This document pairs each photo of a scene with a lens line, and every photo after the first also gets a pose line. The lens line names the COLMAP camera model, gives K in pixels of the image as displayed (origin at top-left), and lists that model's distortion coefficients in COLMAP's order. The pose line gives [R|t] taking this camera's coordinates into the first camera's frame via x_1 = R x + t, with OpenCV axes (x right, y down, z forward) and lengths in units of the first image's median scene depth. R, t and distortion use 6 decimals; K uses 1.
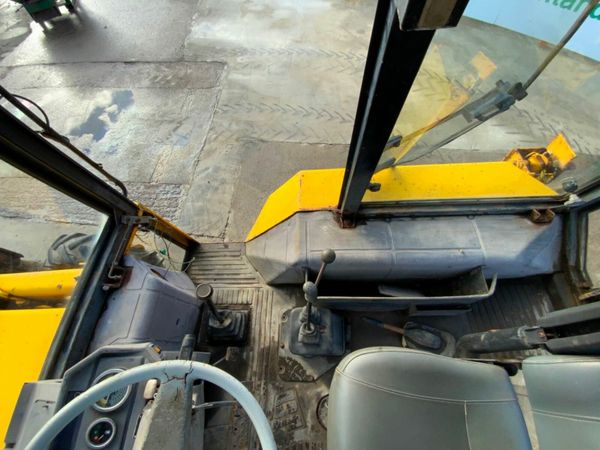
lens RADIAL K [[242.0, 0, 300.0], [0, 242.0, 225.0], [0, 0, 1]] dist [0.018322, -0.017008]
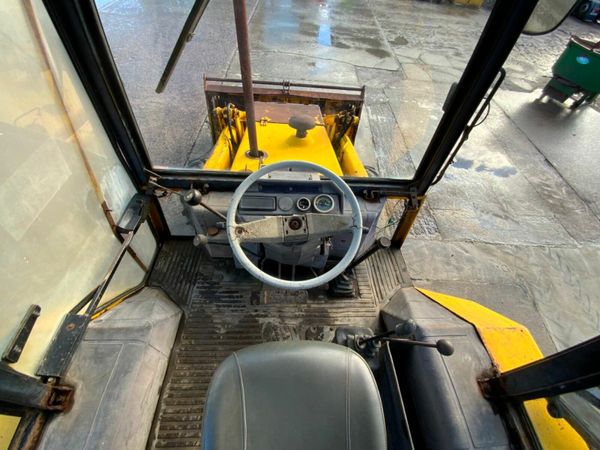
lens RADIAL K [[242.0, 0, 300.0], [0, 242.0, 225.0], [0, 0, 1]] dist [0.018322, -0.017008]
pose [[0.041287, 0.817897, -0.573881, 0.065929], [-0.917339, 0.258653, 0.302636, 0.063606], [0.395961, 0.513948, 0.760968, -0.061420]]
